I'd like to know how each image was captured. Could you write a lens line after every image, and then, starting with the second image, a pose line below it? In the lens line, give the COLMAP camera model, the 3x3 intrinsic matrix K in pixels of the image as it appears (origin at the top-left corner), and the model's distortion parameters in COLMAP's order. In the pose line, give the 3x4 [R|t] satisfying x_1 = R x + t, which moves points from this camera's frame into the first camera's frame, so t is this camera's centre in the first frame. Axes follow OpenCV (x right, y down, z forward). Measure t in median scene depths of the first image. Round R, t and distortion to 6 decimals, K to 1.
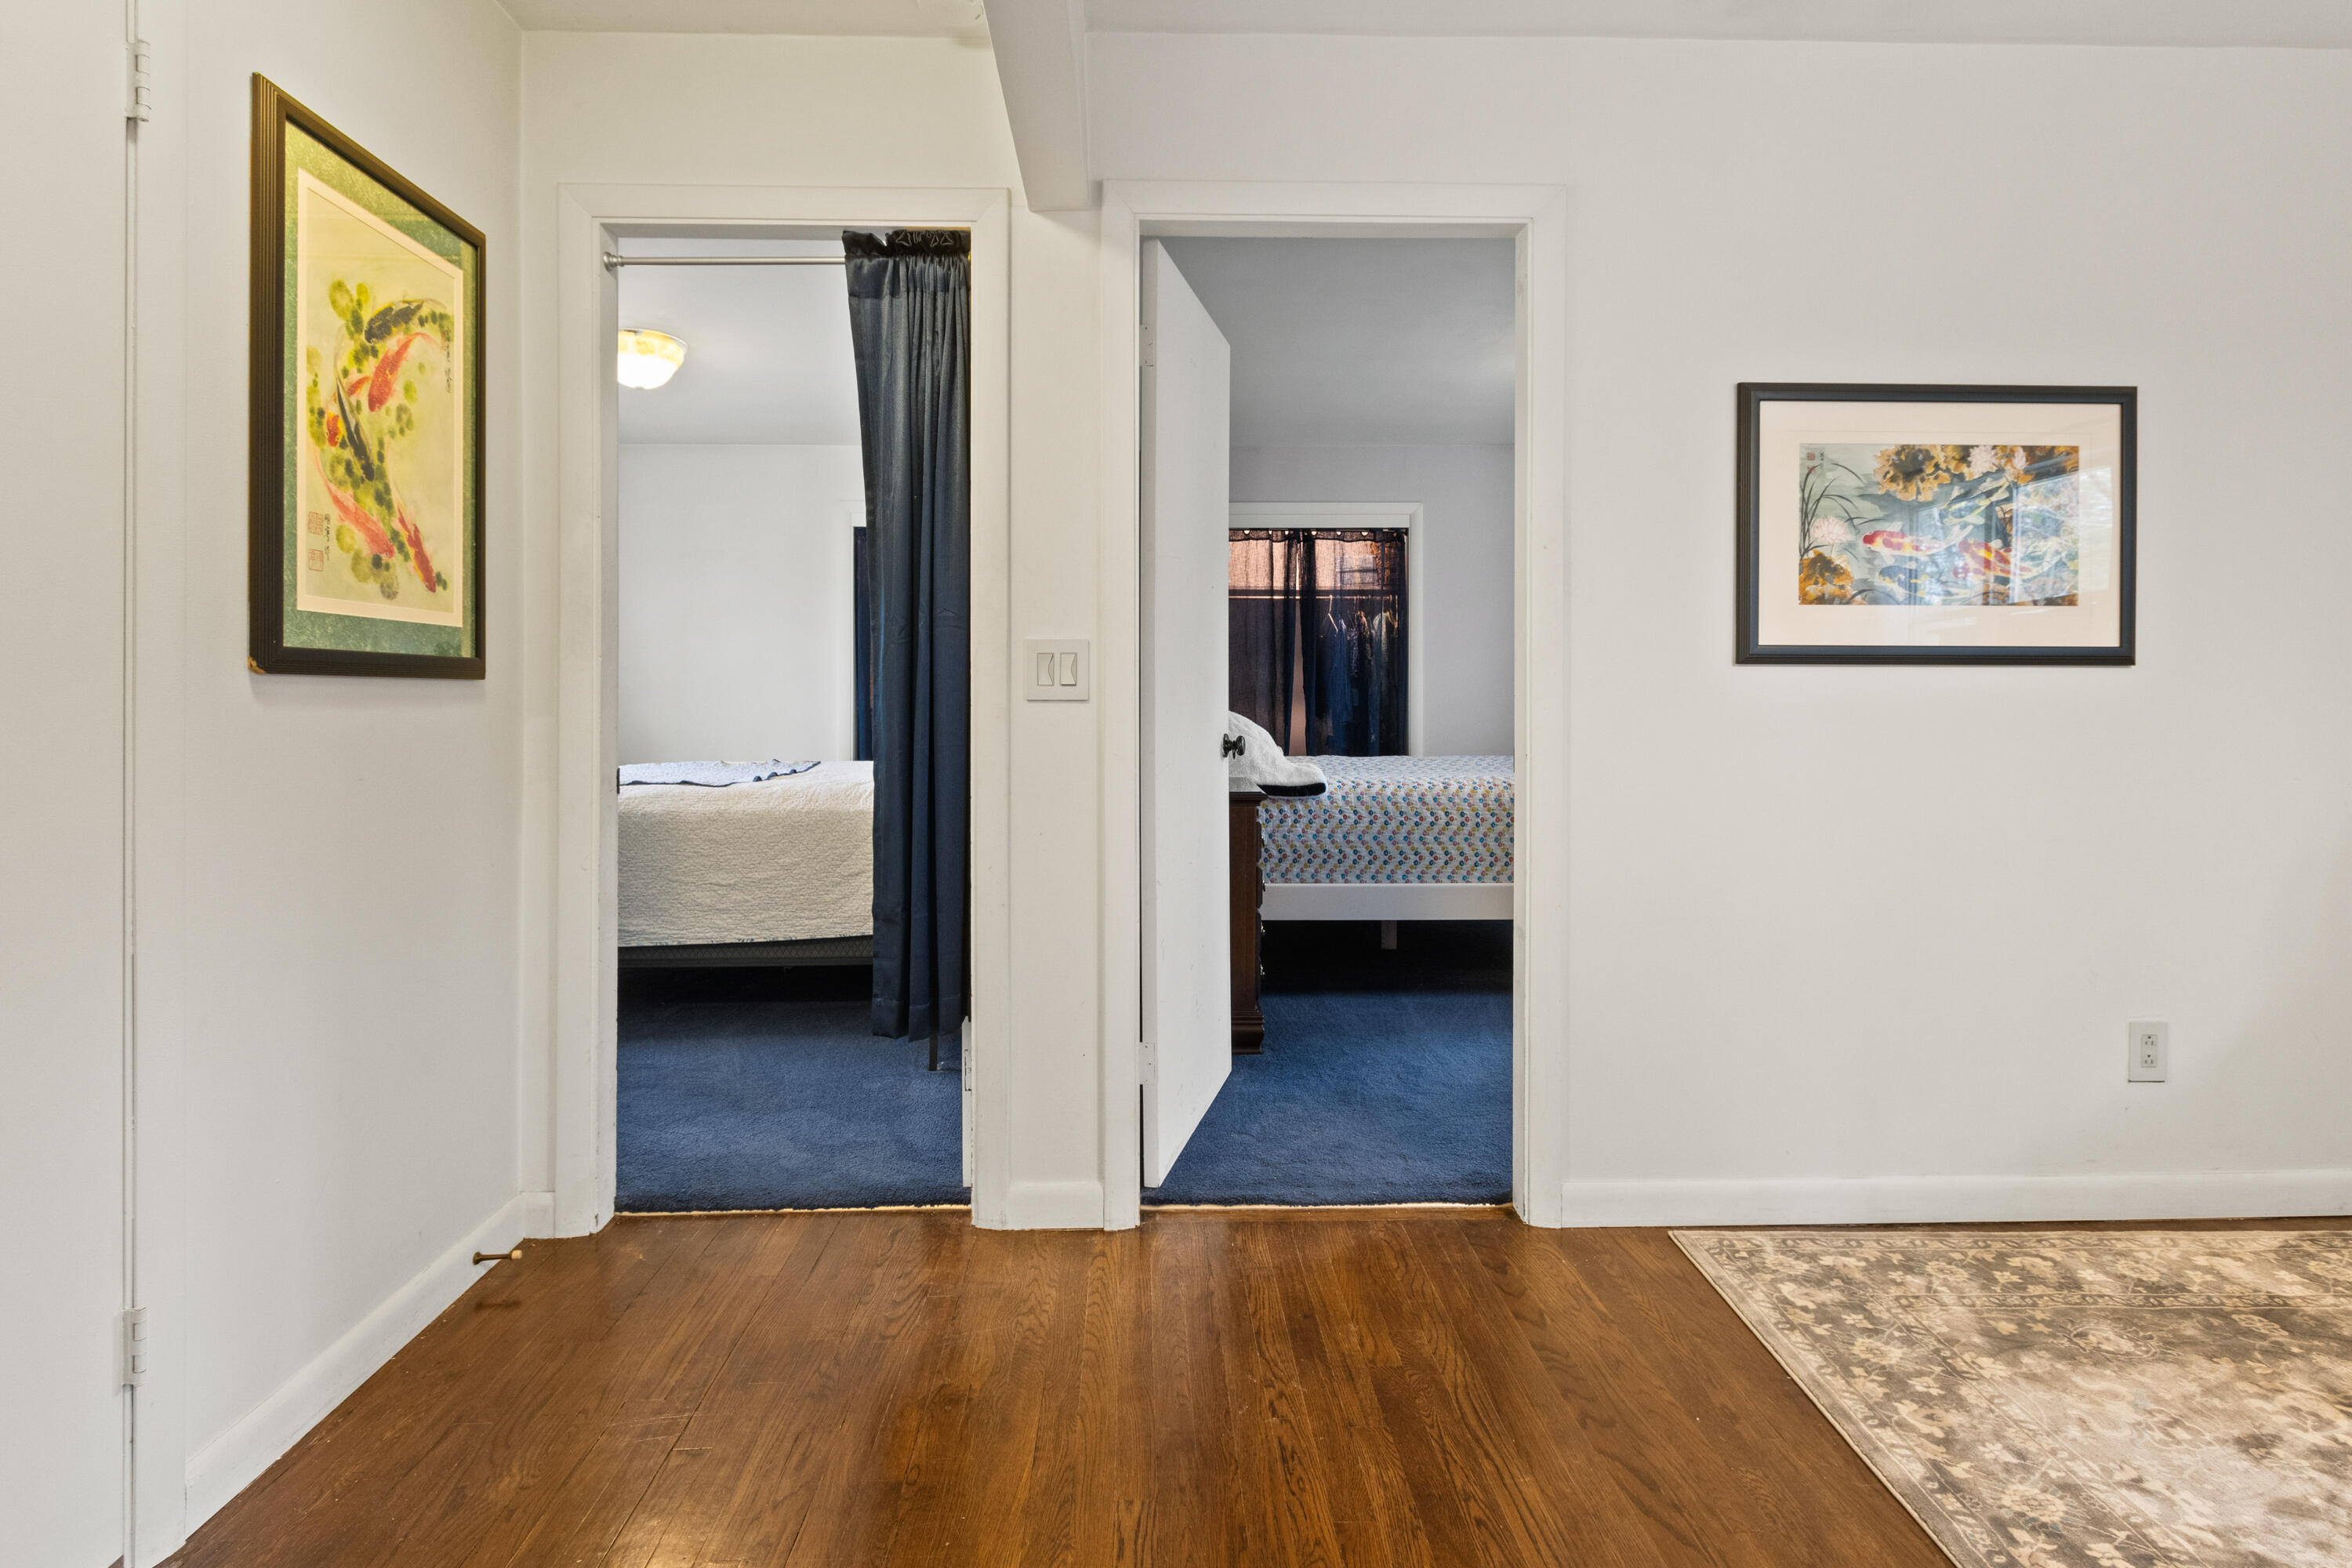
lens RADIAL K [[1193.8, 0, 1175.9], [0, 1193.8, 700.0], [0, 0, 1]] dist [0.014616, -0.001055]
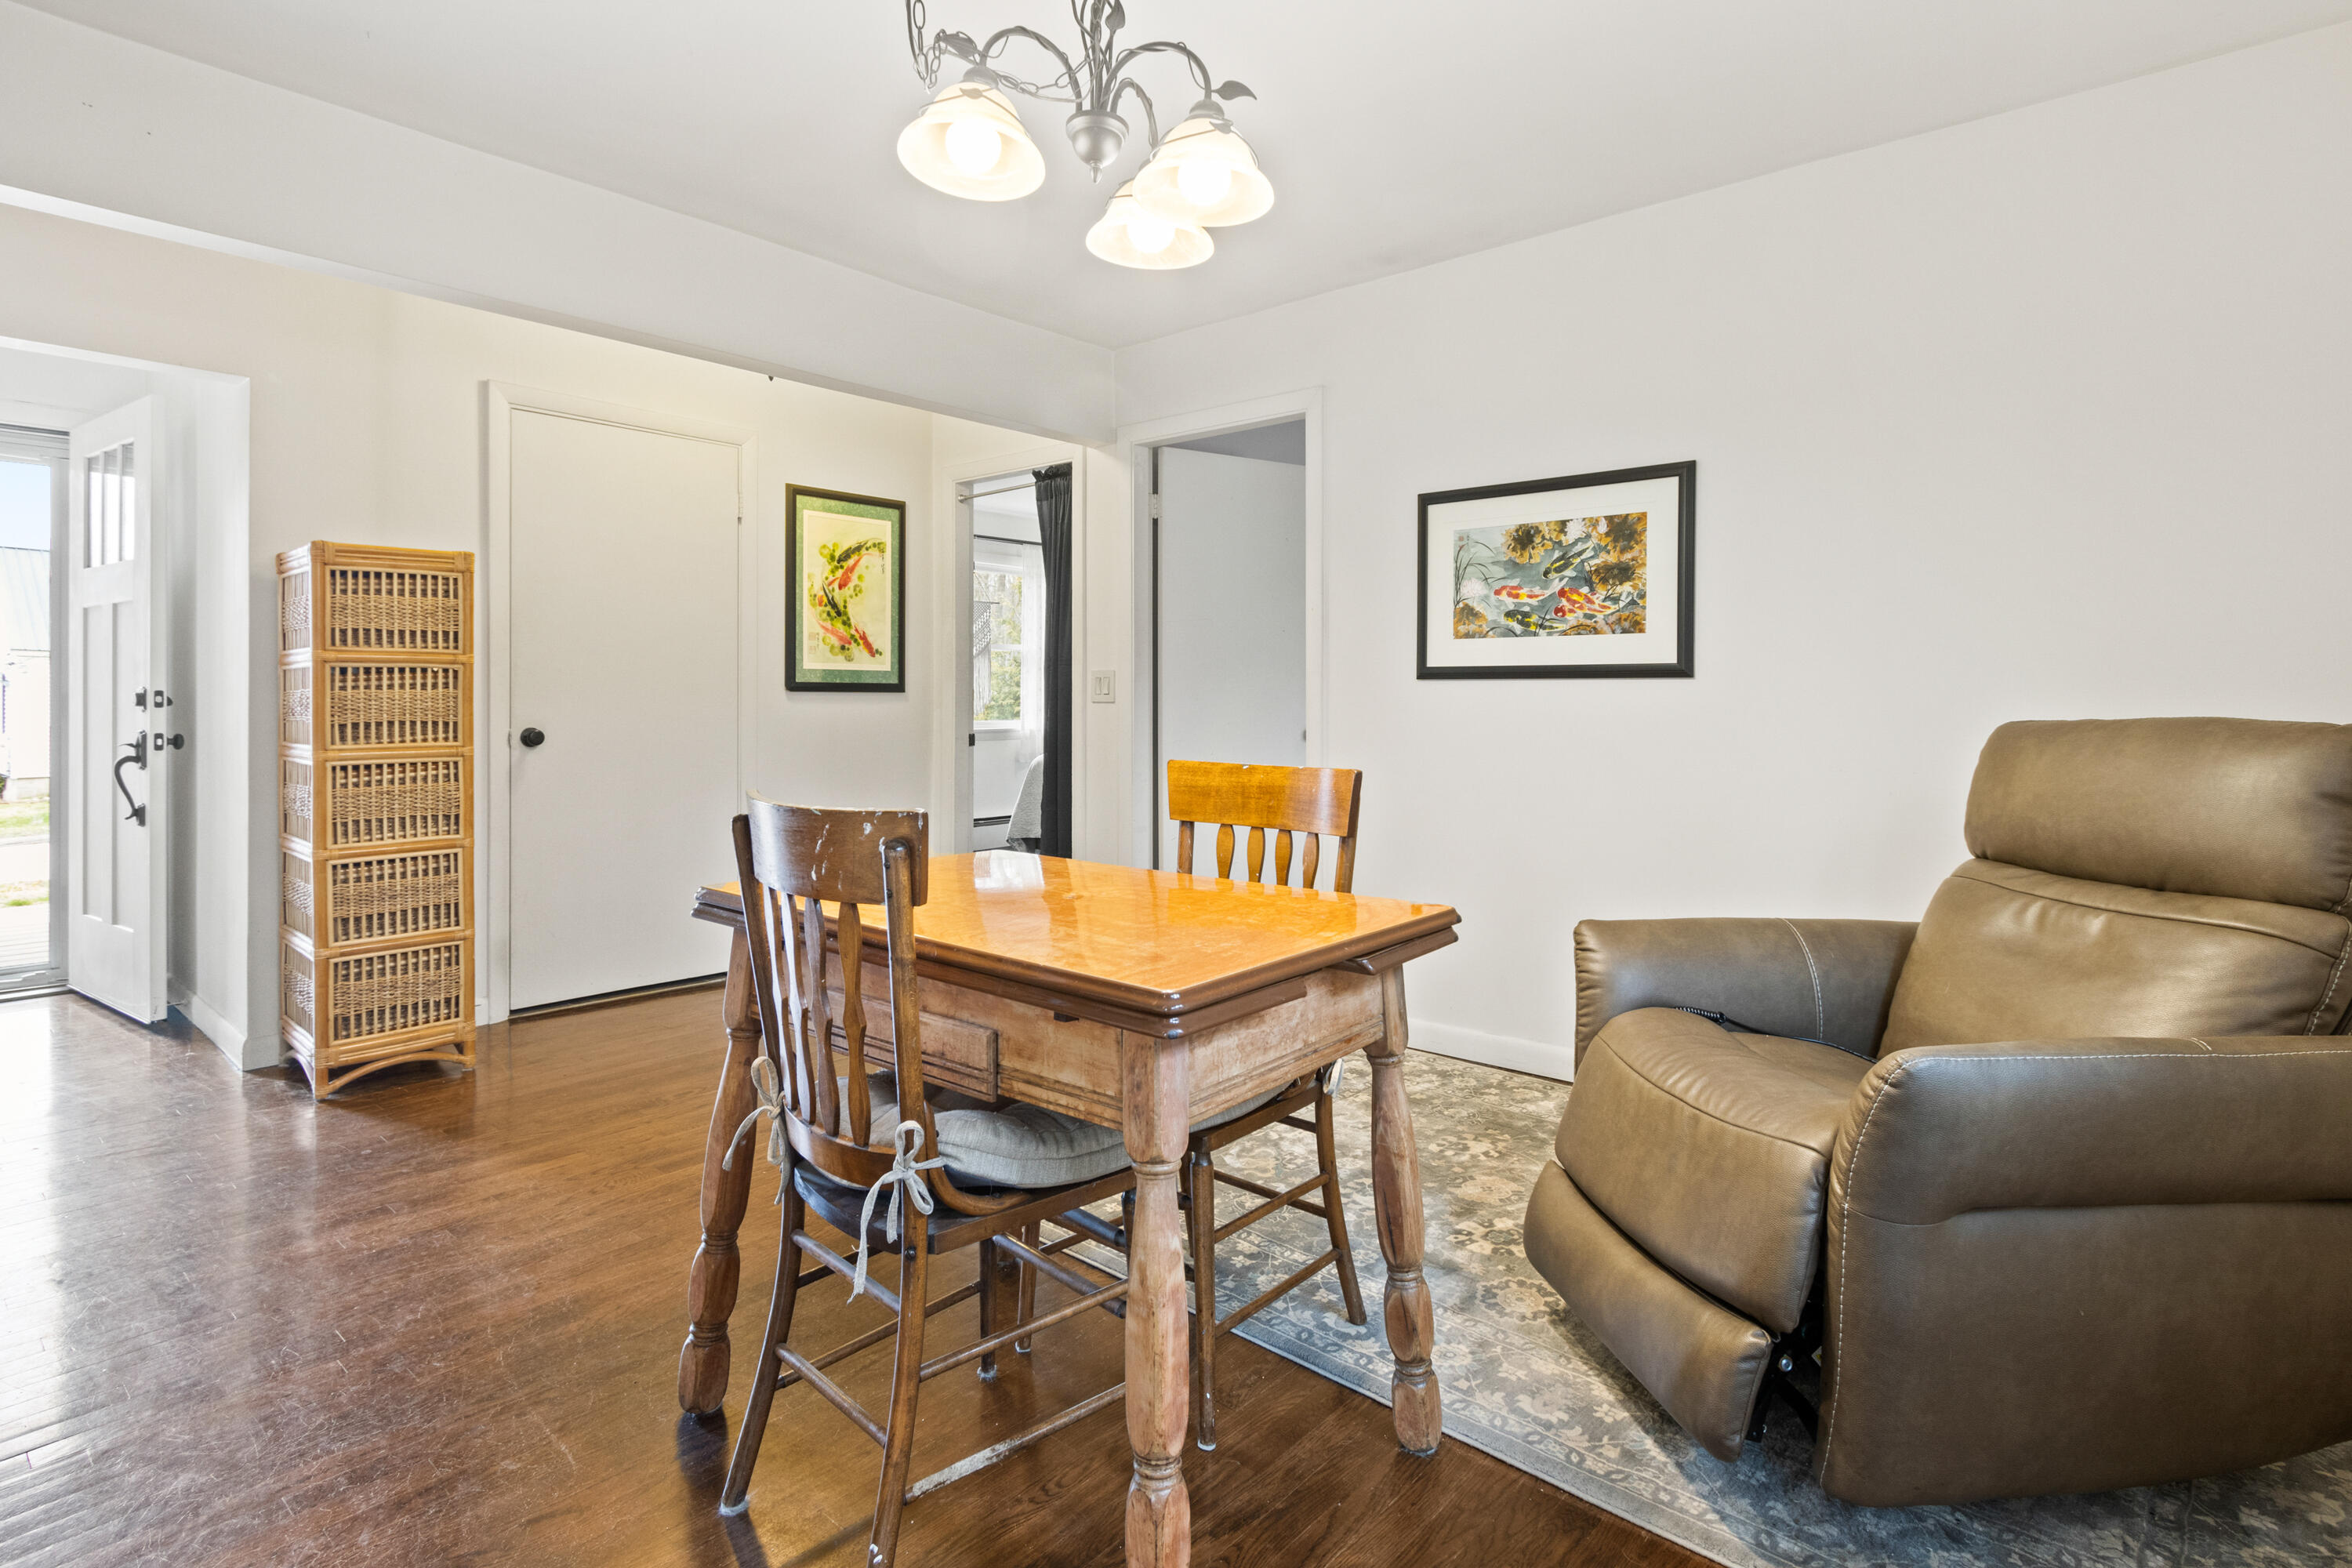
lens RADIAL K [[1193.8, 0, 1175.9], [0, 1193.8, 700.0], [0, 0, 1]] dist [0.014616, -0.001055]
pose [[0.733603, 0.001720, -0.679576, 1.272364], [-0.004044, 0.999990, -0.001835, -0.000097], [0.679566, 0.004095, 0.733603, -0.317189]]
